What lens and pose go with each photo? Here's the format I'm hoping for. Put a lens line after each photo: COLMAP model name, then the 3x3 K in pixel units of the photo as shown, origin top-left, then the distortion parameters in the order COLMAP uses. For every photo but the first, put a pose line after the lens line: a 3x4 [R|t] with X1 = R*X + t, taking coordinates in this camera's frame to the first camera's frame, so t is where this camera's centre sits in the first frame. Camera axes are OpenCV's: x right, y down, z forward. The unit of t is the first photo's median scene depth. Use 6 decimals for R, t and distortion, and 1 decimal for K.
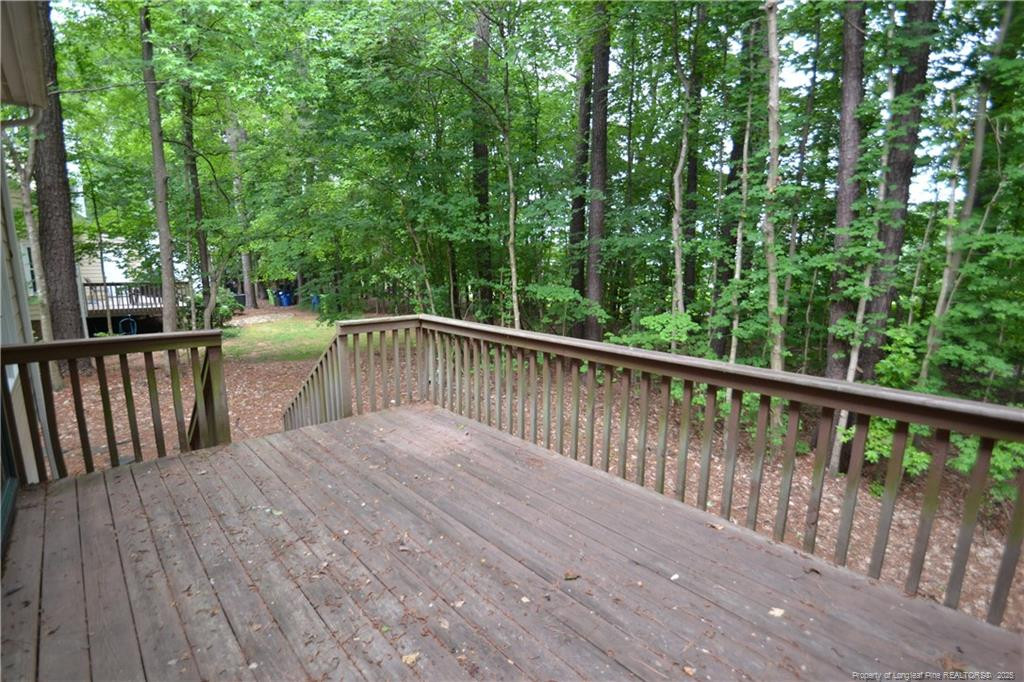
lens RADIAL K [[459.0, 0, 504.1], [0, 459.0, 344.5], [0, 0, 1]] dist [-0.001964, -0.000258]
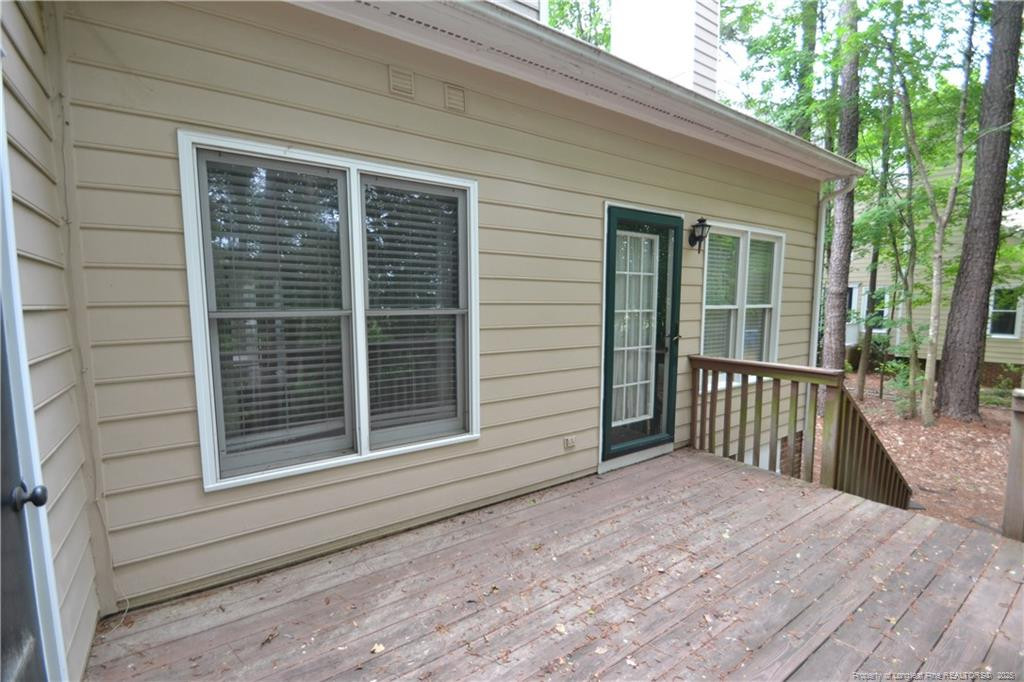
lens RADIAL K [[459.0, 0, 503.4], [0, 459.0, 348.9], [0, 0, 1]] dist [-0.001964, -0.000258]
pose [[-0.140312, 0.083520, -0.986578, 0.590987], [-0.166891, 0.980183, 0.106714, -0.084390], [0.975941, 0.179624, -0.123593, 0.548926]]
